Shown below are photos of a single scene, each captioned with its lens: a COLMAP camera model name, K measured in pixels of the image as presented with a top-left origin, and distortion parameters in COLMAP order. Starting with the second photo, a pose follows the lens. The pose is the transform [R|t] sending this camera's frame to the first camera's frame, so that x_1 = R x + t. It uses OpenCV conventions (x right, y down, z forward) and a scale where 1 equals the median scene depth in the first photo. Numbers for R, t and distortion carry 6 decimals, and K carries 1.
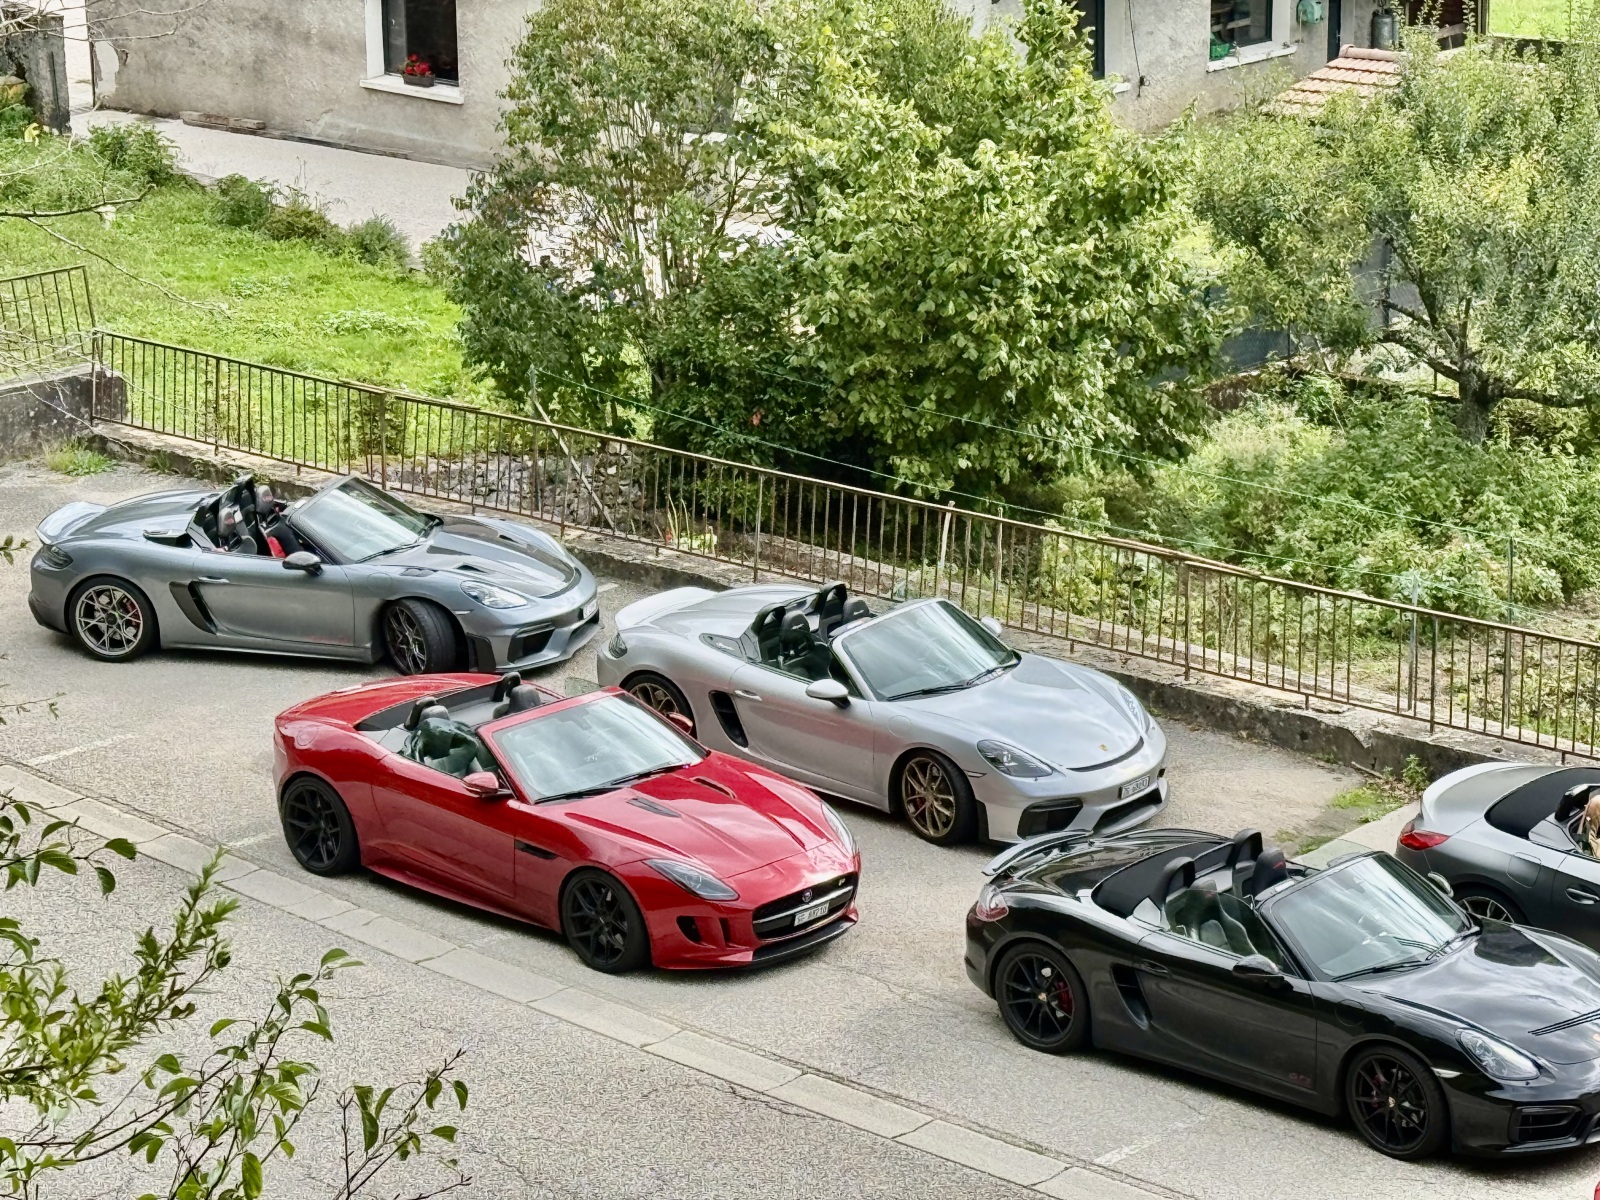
lens RADIAL K [[4494.0, 0, 797.2], [0, 4494.0, 605.0], [0, 0, 1]] dist [0.242794, 0.000000]
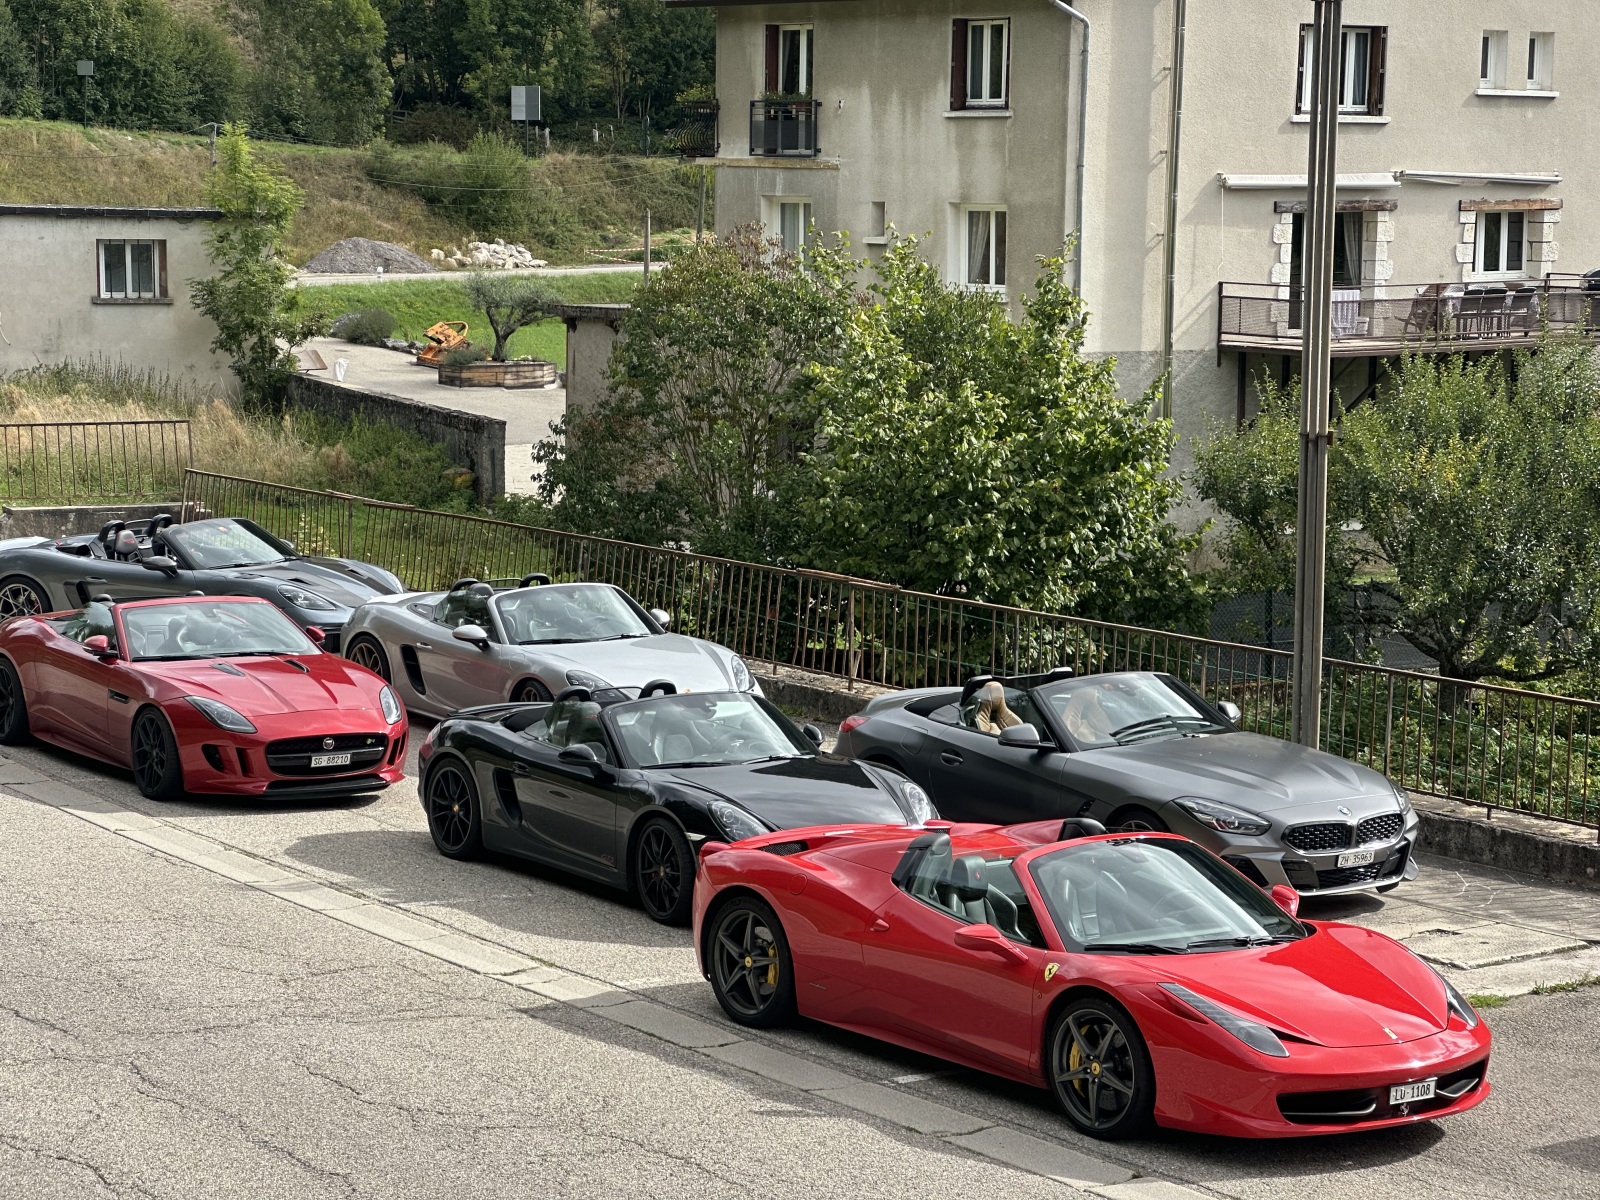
lens RADIAL K [[3557.5, 0, 798.8], [0, 3557.5, 600.5], [0, 0, 1]] dist [0.195833, 0.000000]
pose [[0.969624, 0.051251, -0.239170, 0.285237], [-0.094215, 0.980612, -0.171825, 0.148809], [0.225727, 0.189139, 0.955654, 0.135856]]
